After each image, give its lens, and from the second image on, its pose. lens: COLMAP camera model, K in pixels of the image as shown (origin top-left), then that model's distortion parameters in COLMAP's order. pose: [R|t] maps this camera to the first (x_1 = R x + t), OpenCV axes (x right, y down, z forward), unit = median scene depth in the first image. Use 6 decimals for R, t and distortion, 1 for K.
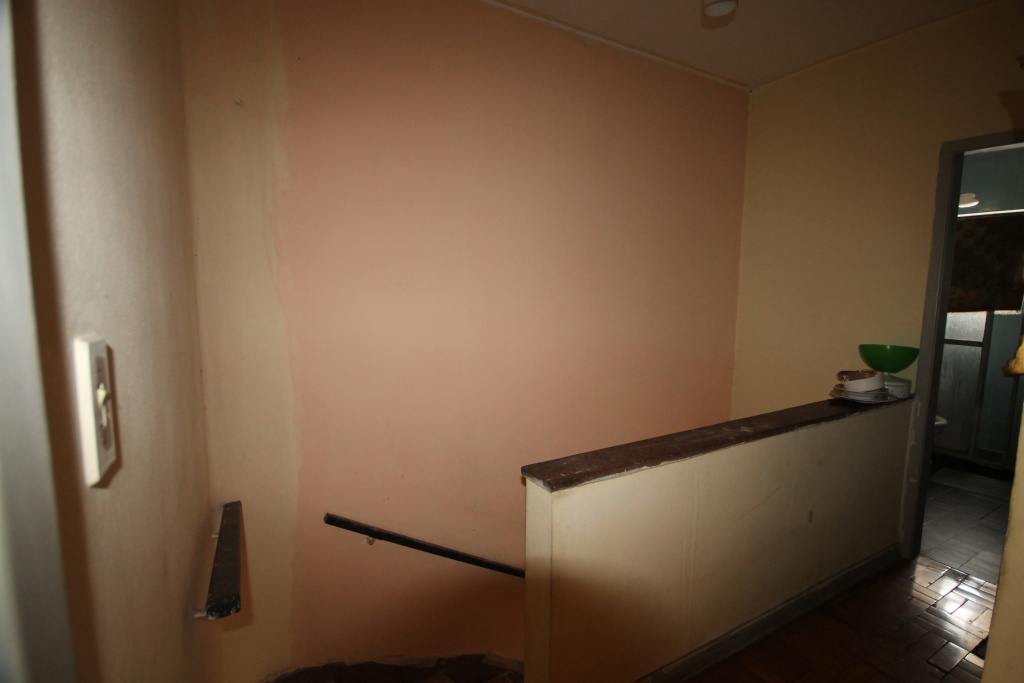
lens RADIAL K [[481.2, 0, 512.9], [0, 481.2, 338.0], [0, 0, 1]] dist [-0.002883, -0.000096]
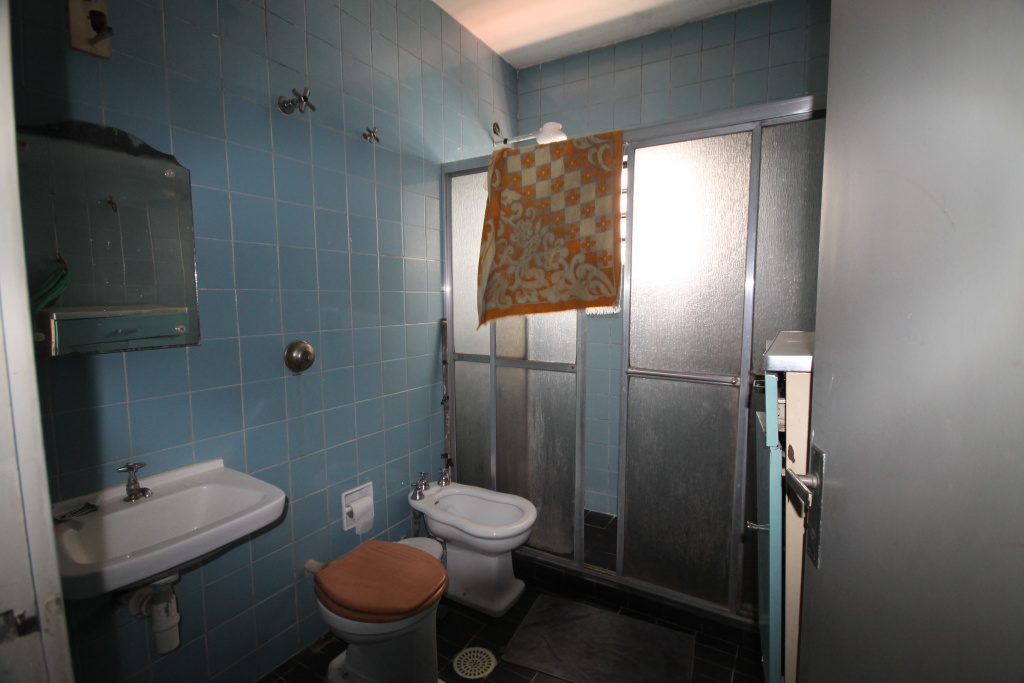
lens RADIAL K [[481.2, 0, 511.2], [0, 481.2, 342.6], [0, 0, 1]] dist [-0.002883, -0.000096]
pose [[0.870957, -0.064996, 0.487042, 0.629221], [0.071117, 0.997450, 0.005935, -0.025008], [-0.486186, 0.029468, 0.873358, 0.532675]]
